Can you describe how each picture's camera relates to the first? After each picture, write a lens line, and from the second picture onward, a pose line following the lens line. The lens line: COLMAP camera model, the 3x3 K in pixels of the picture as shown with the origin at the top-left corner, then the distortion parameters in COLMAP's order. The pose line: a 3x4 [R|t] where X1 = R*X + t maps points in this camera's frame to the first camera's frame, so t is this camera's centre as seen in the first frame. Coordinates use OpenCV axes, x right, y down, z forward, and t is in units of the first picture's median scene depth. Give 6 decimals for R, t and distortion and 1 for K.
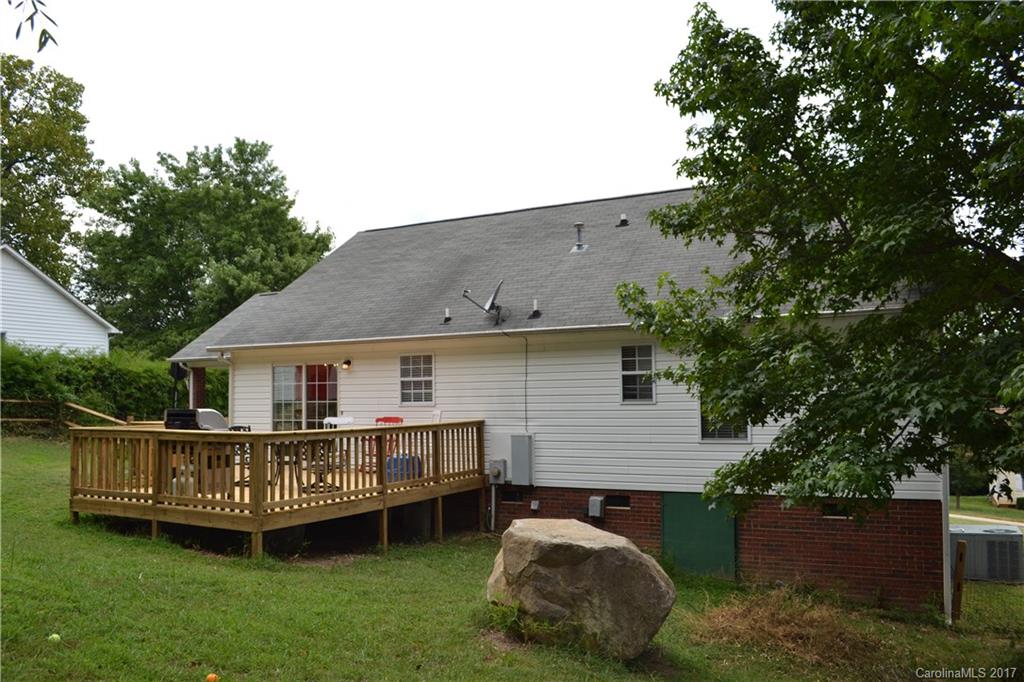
lens RADIAL K [[818.3, 0, 514.5], [0, 818.3, 353.3], [0, 0, 1]] dist [-0.081793, 0.007924]
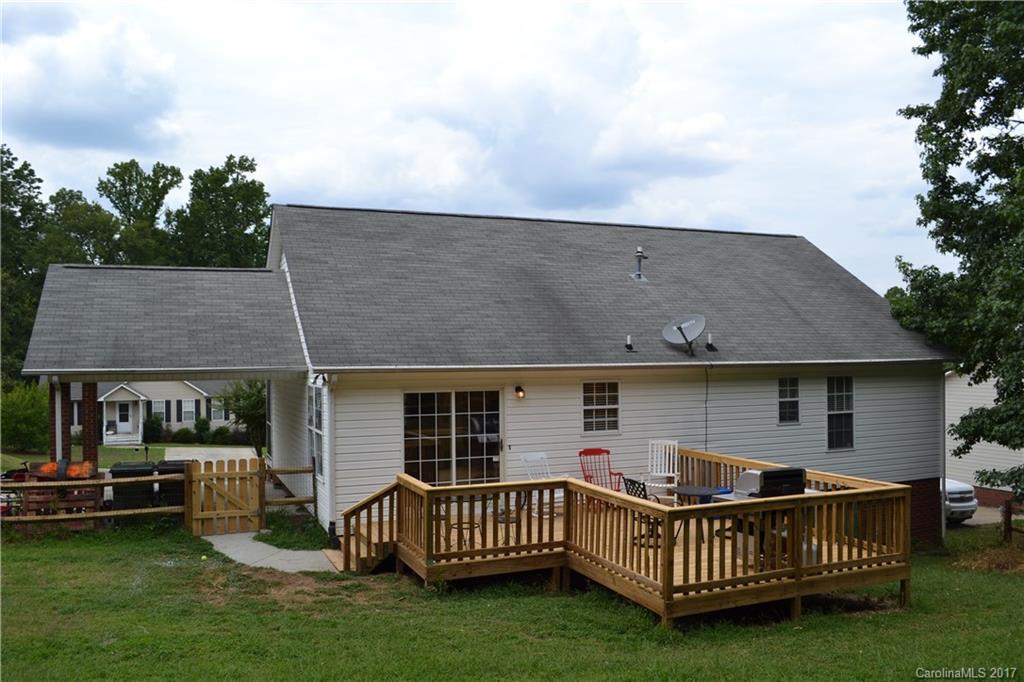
lens RADIAL K [[818.3, 0, 514.5], [0, 818.3, 353.3], [0, 0, 1]] dist [-0.081793, 0.007924]
pose [[0.631535, 0.009946, 0.775284, -0.968530], [-0.043531, 0.998795, 0.022646, -0.051116], [-0.774124, -0.048051, 0.631207, 0.493552]]
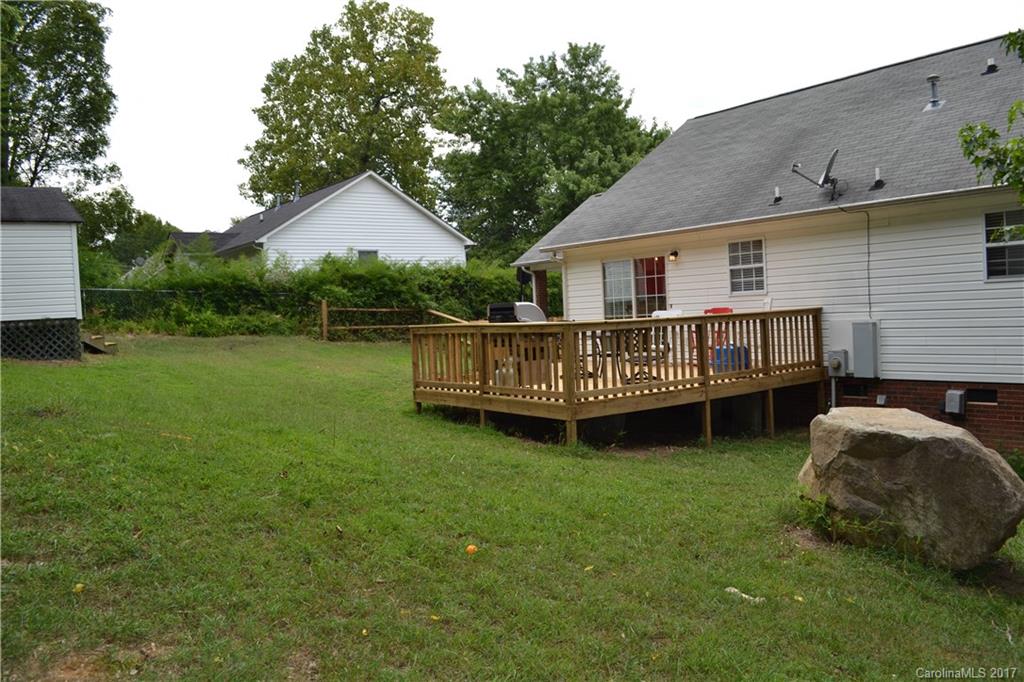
lens RADIAL K [[818.3, 0, 514.5], [0, 818.3, 353.3], [0, 0, 1]] dist [-0.081793, 0.007924]
pose [[0.906234, -0.012343, -0.422597, 0.032708], [0.061687, 0.992737, 0.103289, 0.018477], [0.418253, -0.119672, 0.900413, 0.040275]]
